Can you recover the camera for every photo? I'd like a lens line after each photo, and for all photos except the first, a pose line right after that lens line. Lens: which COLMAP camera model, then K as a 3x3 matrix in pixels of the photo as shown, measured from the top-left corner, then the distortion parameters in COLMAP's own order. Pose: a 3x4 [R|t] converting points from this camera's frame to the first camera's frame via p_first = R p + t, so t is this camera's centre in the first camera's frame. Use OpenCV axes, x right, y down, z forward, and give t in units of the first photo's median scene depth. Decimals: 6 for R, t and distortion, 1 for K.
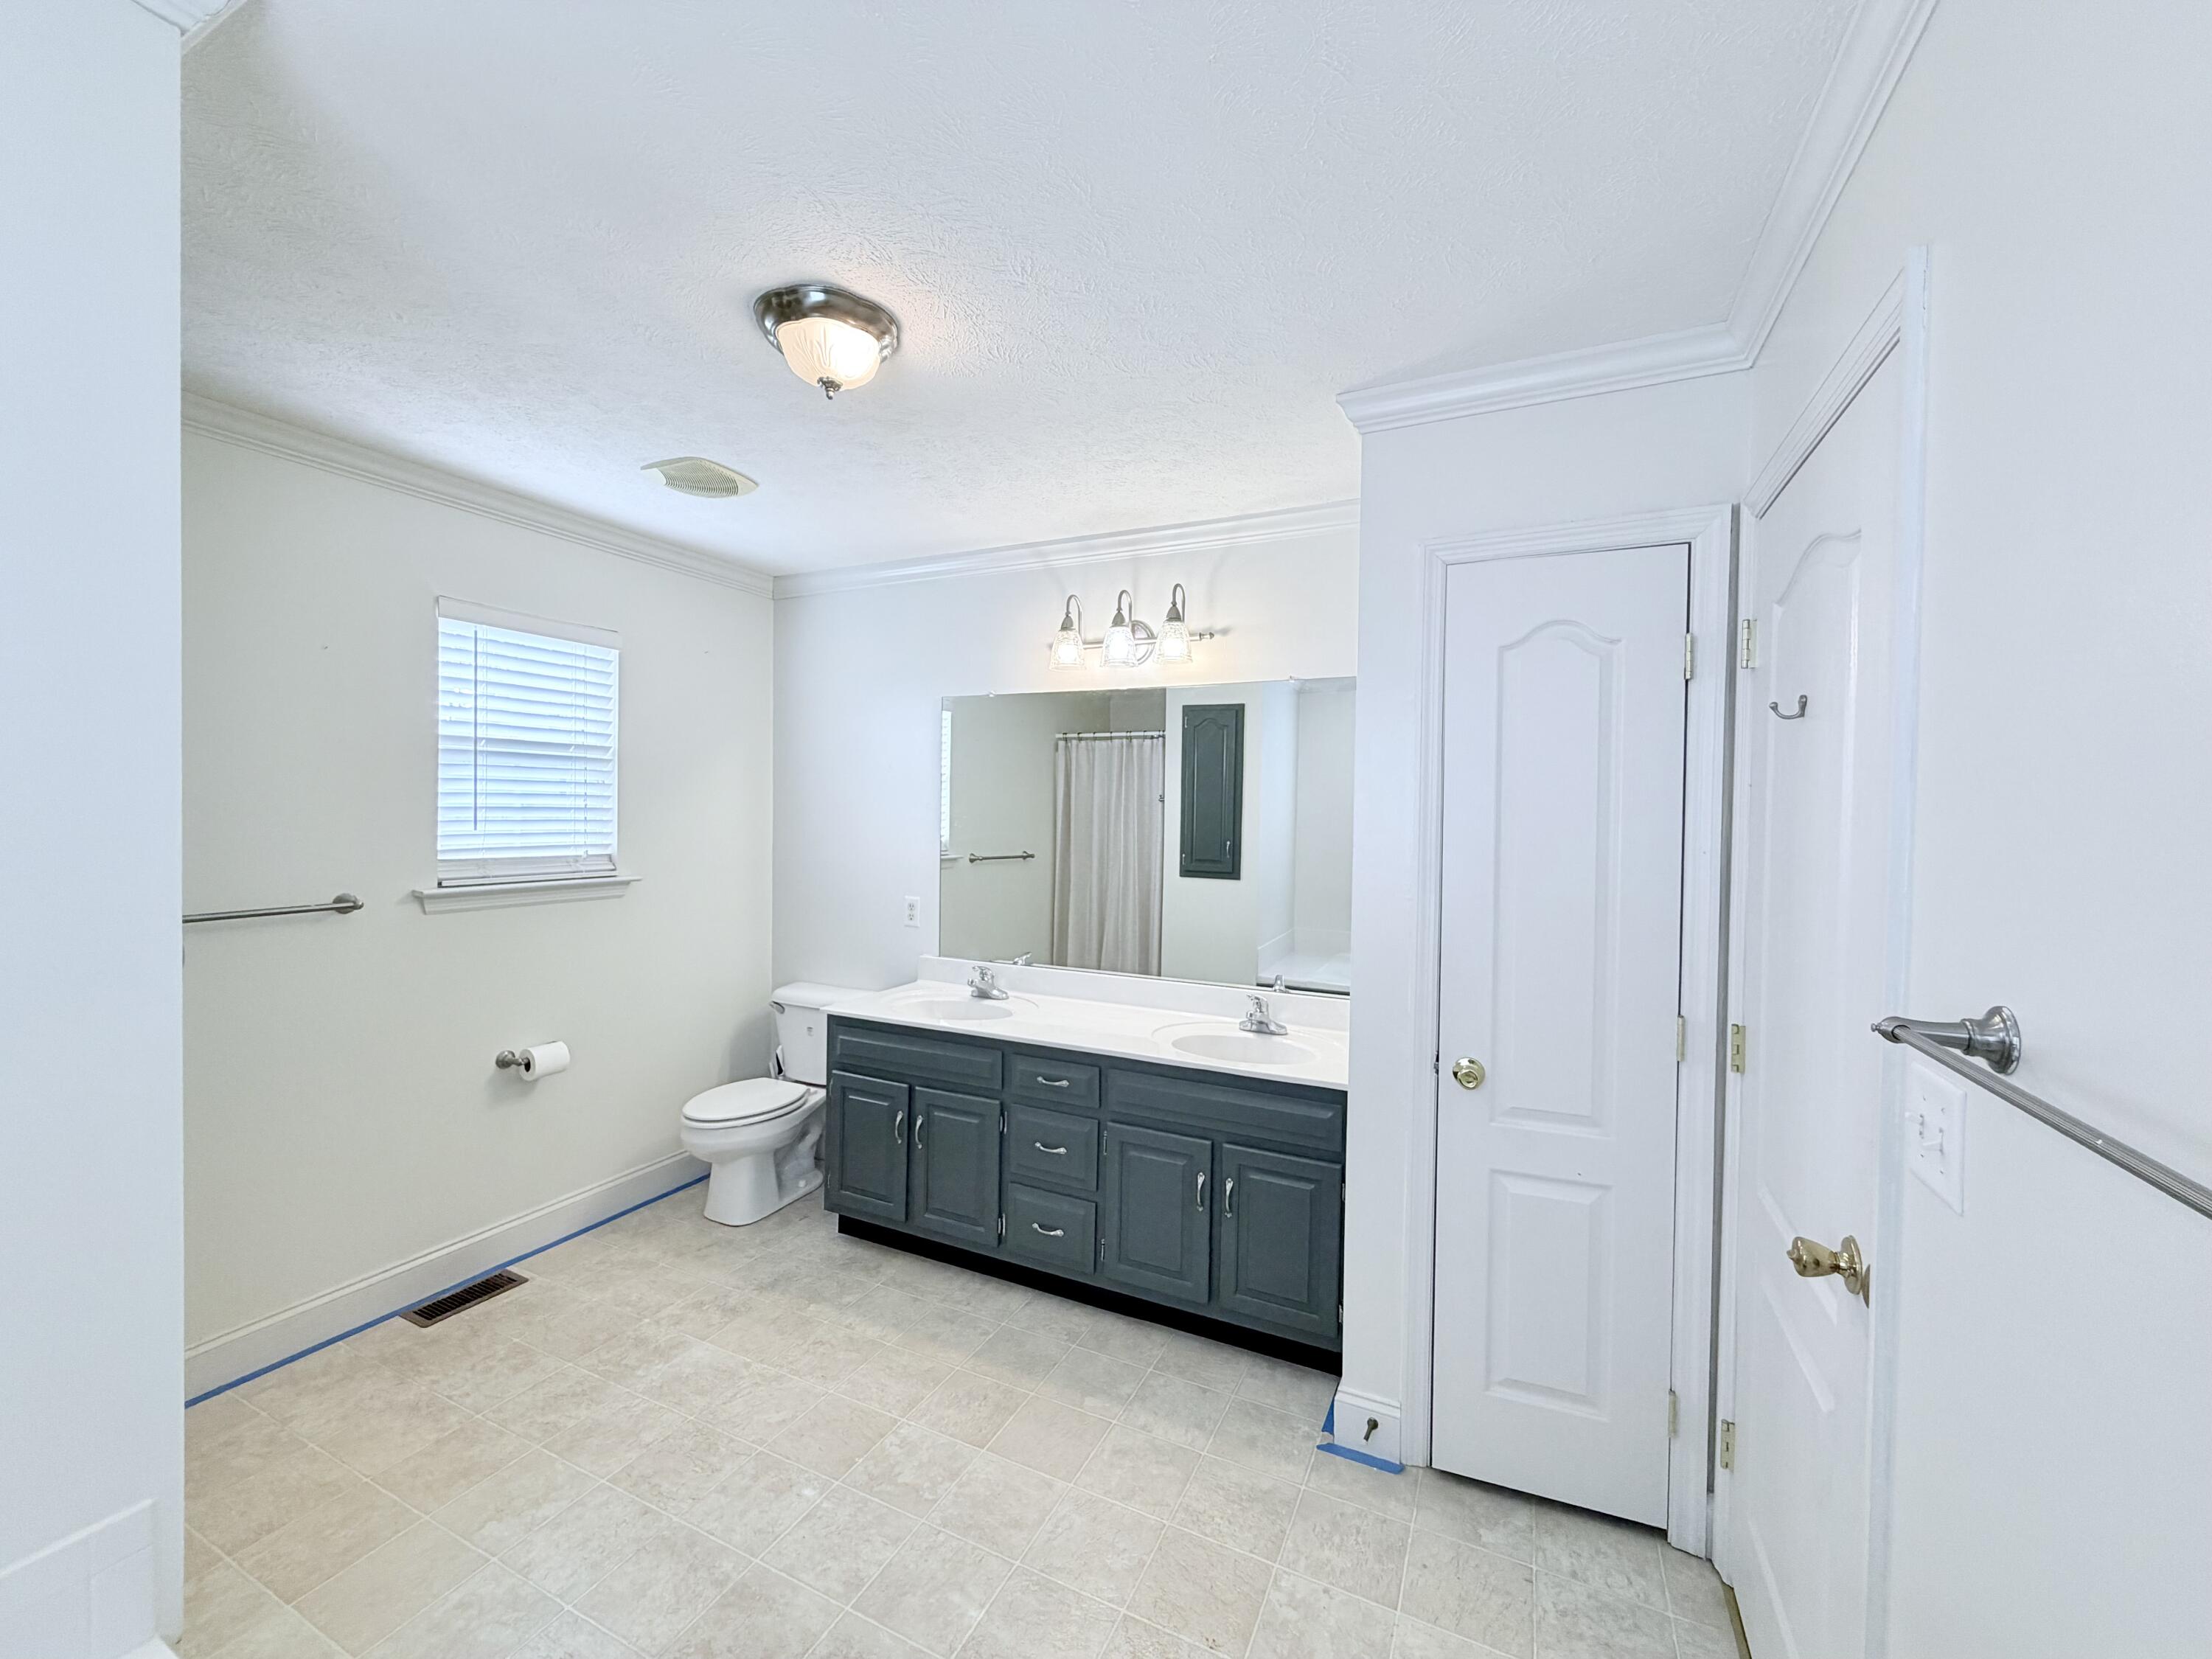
lens RADIAL K [[883.3, 0, 1101.2], [0, 883.3, 829.3], [0, 0, 1]] dist [-0.001215, 0.000139]
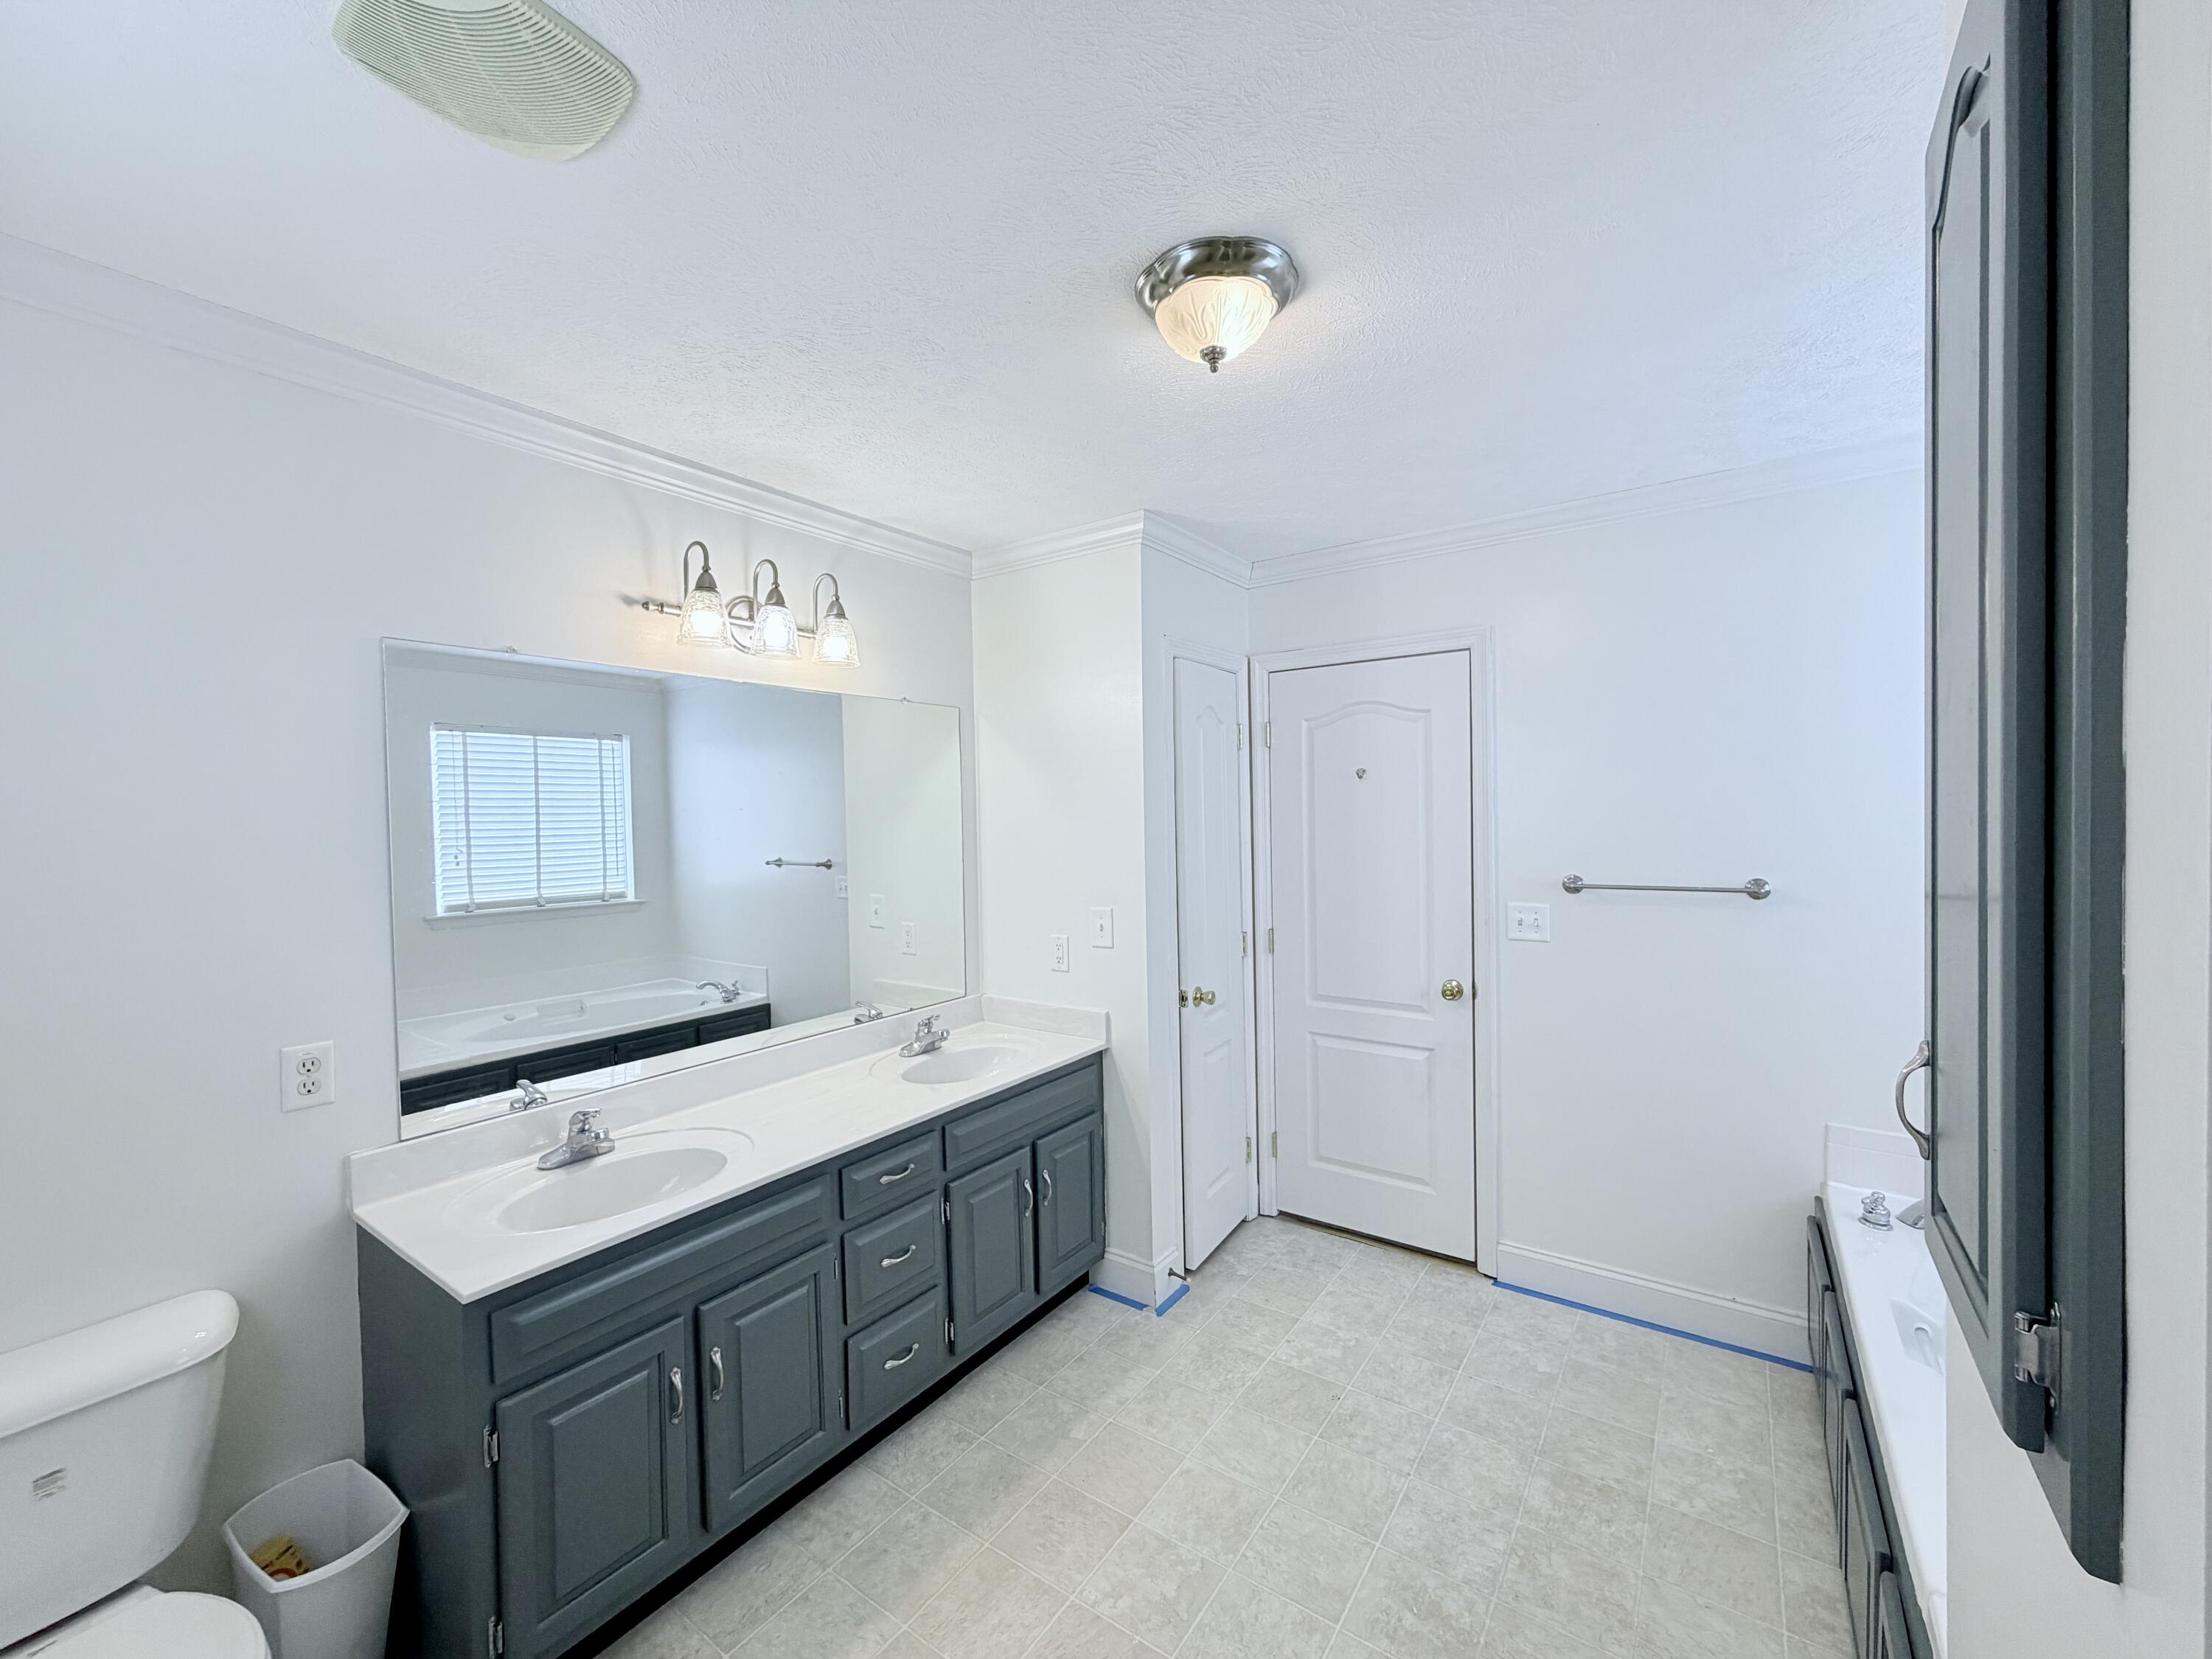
lens RADIAL K [[883.3, 0, 1101.2], [0, 883.3, 829.3], [0, 0, 1]] dist [-0.001215, 0.000139]
pose [[0.164997, -0.037457, 0.985583, -0.944117], [0.040654, 0.998688, 0.031149, -0.057025], [-0.985456, 0.034929, 0.166303, 0.775366]]
